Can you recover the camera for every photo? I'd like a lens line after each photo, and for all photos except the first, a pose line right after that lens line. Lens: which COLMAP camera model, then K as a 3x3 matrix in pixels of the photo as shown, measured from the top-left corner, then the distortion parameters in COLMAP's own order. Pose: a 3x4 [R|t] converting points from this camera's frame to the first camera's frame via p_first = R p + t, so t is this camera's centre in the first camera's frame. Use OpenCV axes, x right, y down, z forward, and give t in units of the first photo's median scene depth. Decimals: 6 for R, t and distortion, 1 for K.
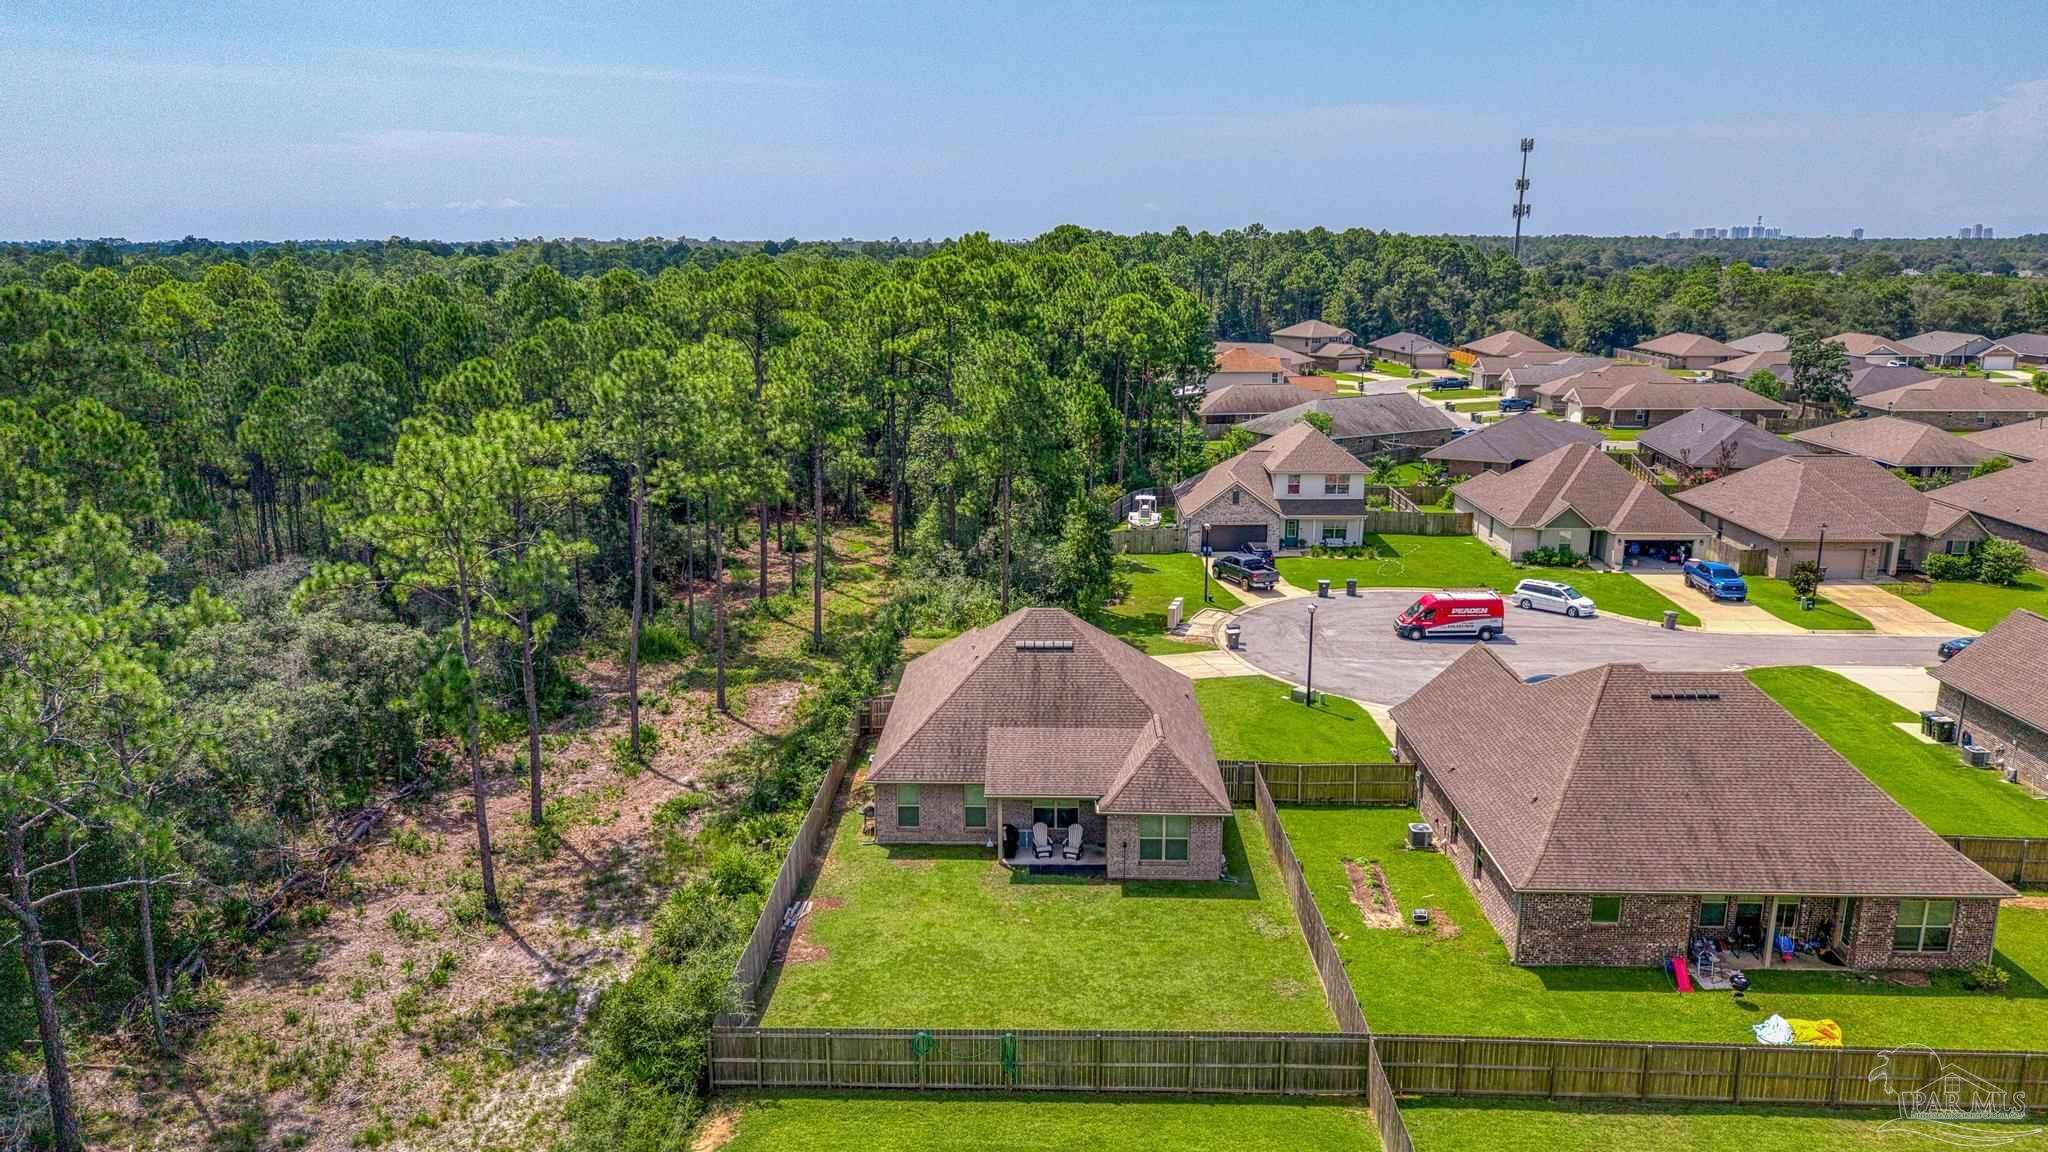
lens RADIAL K [[1450.1, 0, 1024.0], [0, 1450.1, 576.0], [0, 0, 1]] dist [0.083948, -0.132601]
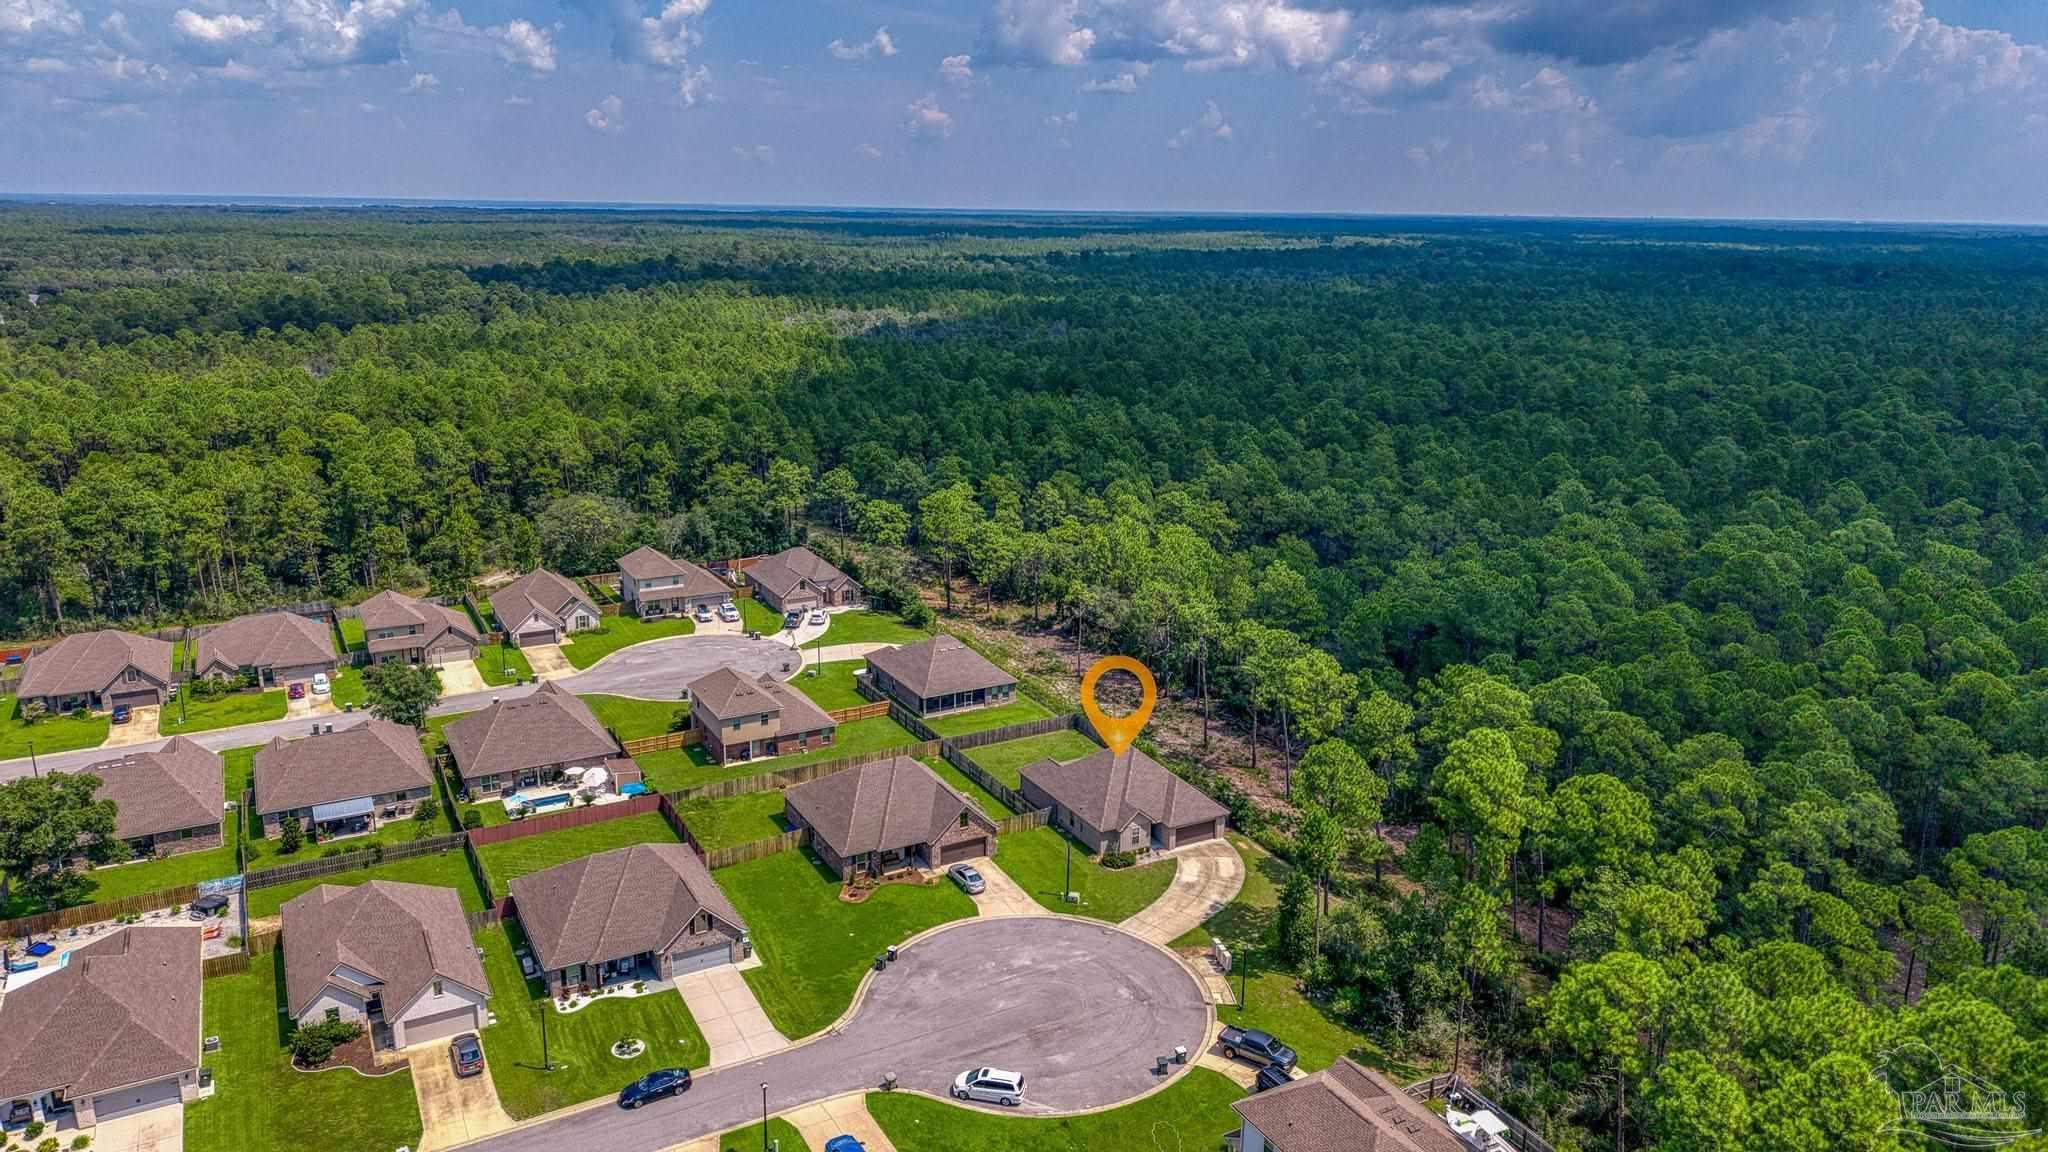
lens RADIAL K [[1385.3, 0, 1016.1], [0, 1385.3, 560.6], [0, 0, 1]] dist [0.036585, -0.039060]
pose [[-0.864211, 0.113159, -0.490239, 1.335441], [-0.127374, 0.893430, 0.430765, -1.290504], [0.486739, 0.434715, -0.757699, 2.694070]]
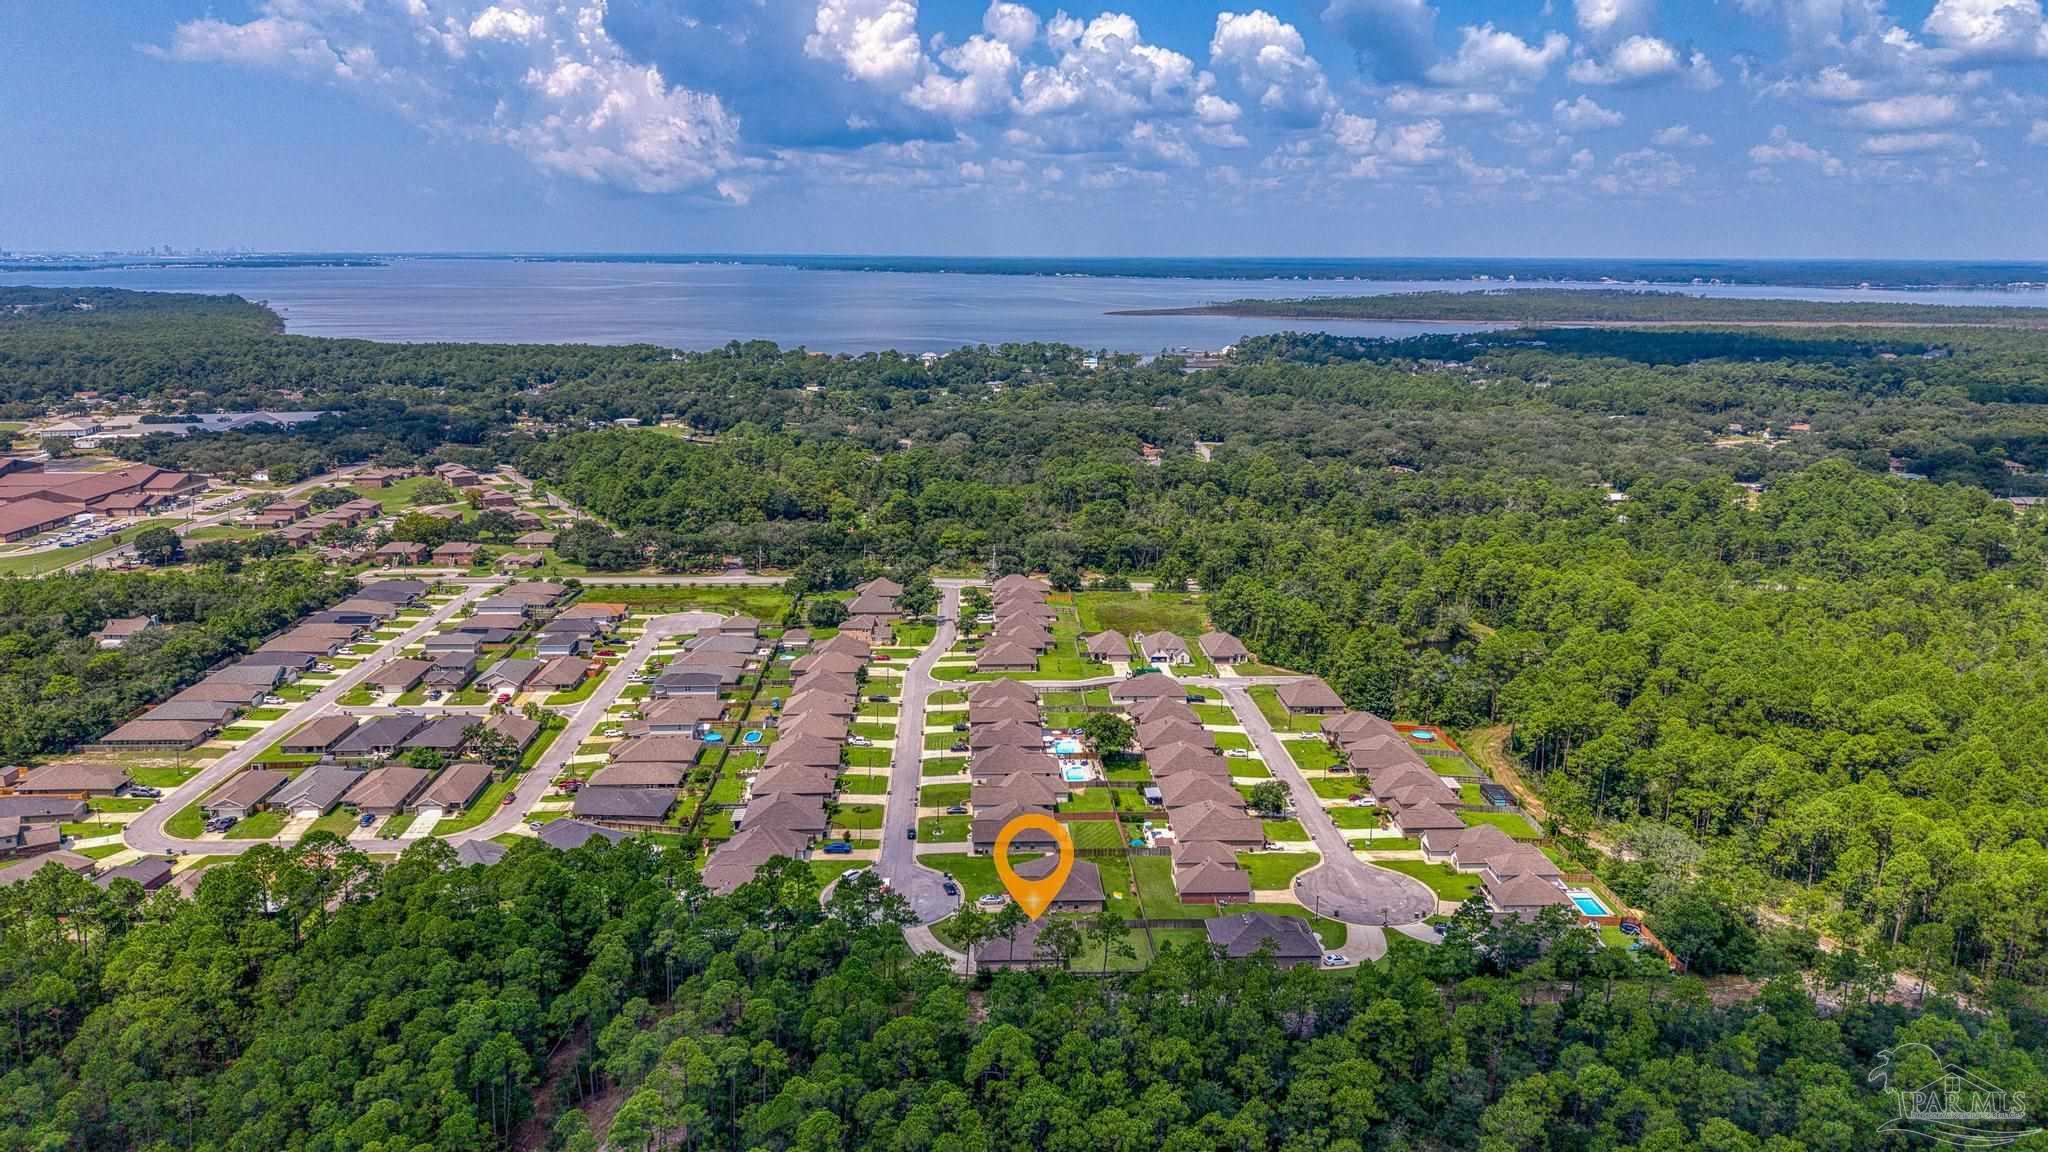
lens RADIAL K [[1372.0, 0, 1017.8], [0, 1372.0, 579.0], [0, 0, 1]] dist [0.082197, -0.100833]
pose [[-0.059151, -0.228867, 0.971659, -3.908317], [0.221963, 0.945981, 0.236331, -1.972601], [-0.973259, 0.229651, -0.005156, 0.882748]]
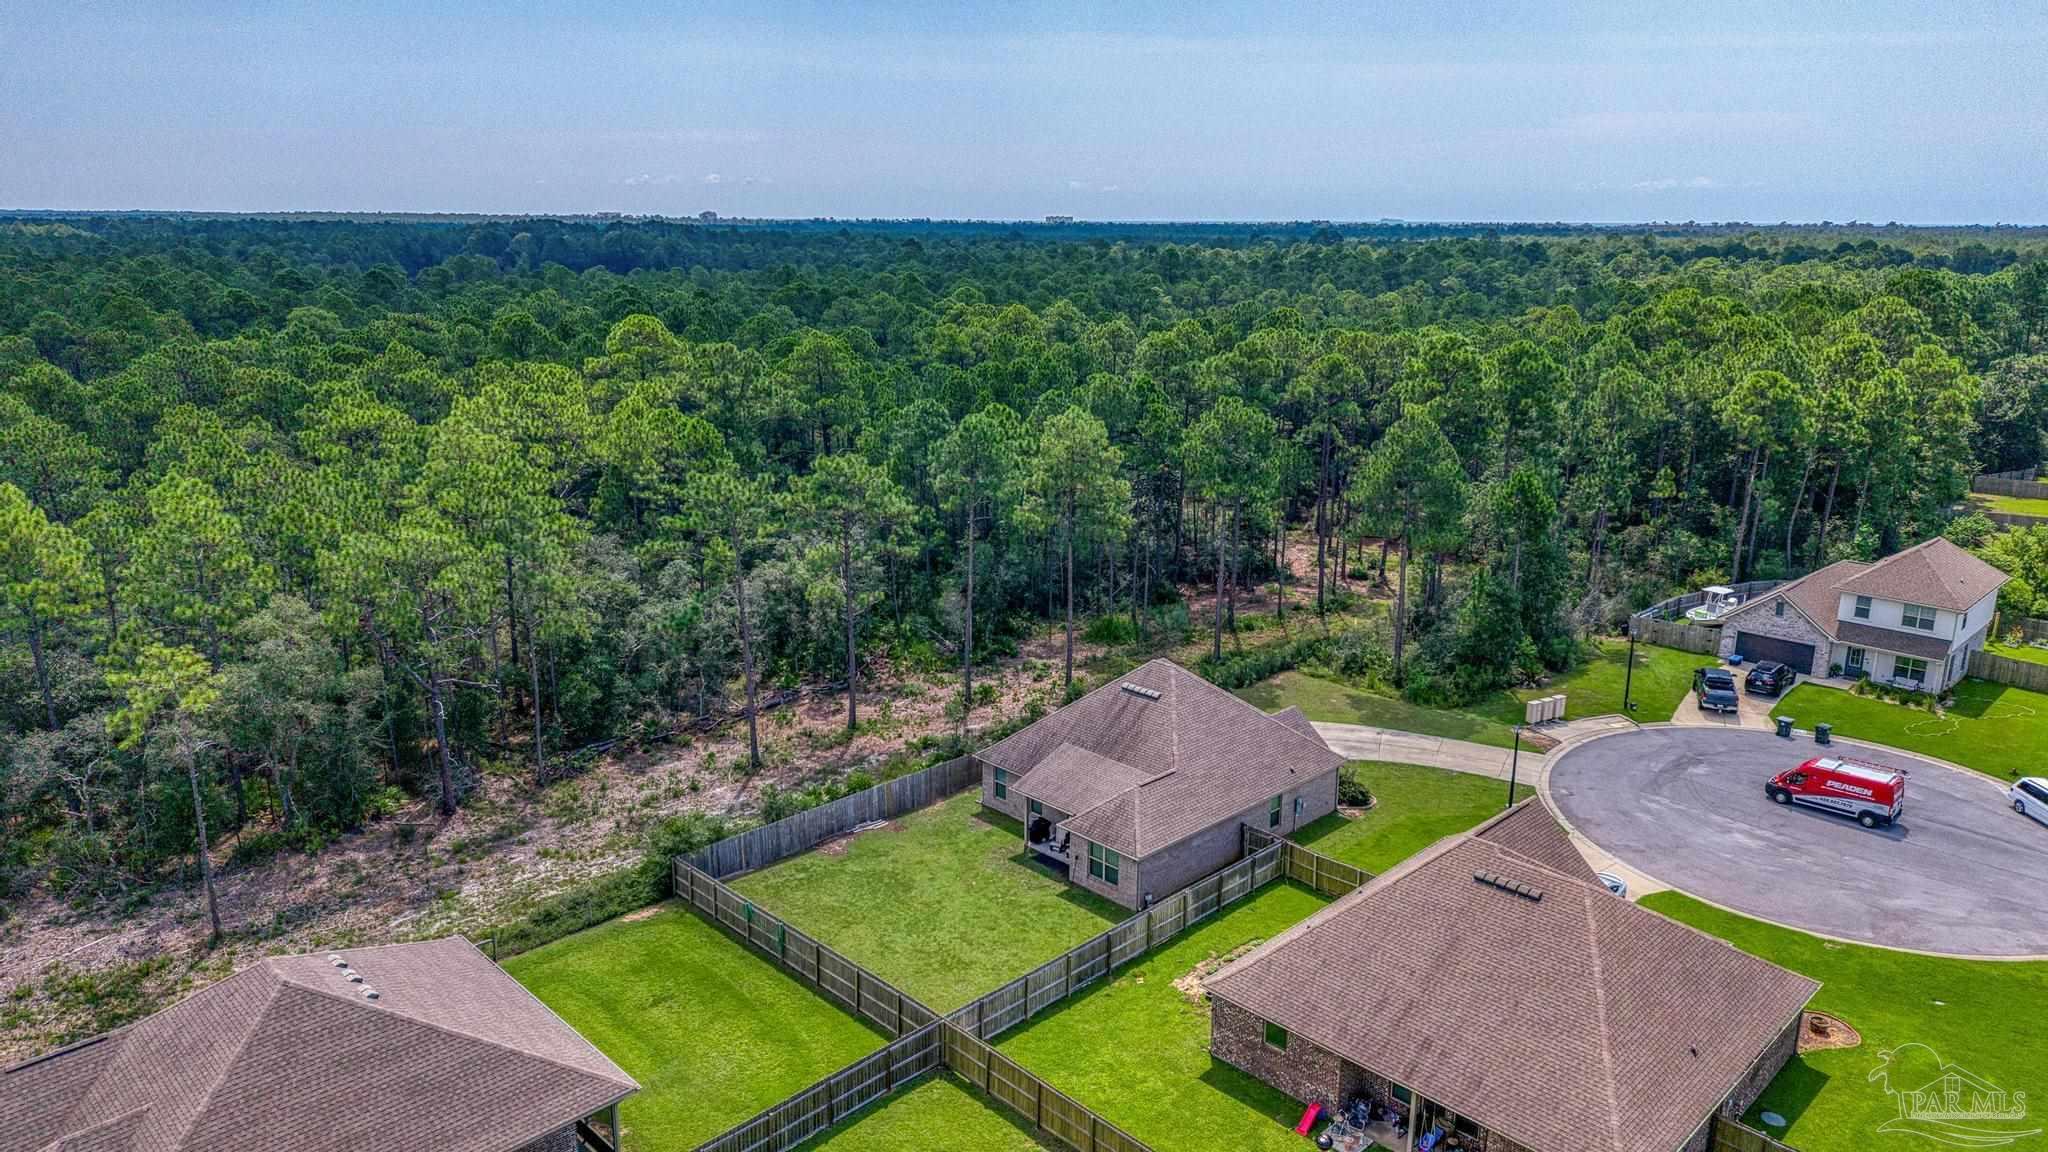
lens RADIAL K [[1390.4, 0, 1017.4], [0, 1390.4, 537.8], [0, 0, 1]] dist [0.018247, -0.009135]
pose [[0.717315, 0.161483, -0.677778, 0.740962], [-0.164349, 0.984537, 0.060633, -0.138240], [0.677089, 0.067899, 0.732762, 0.072648]]
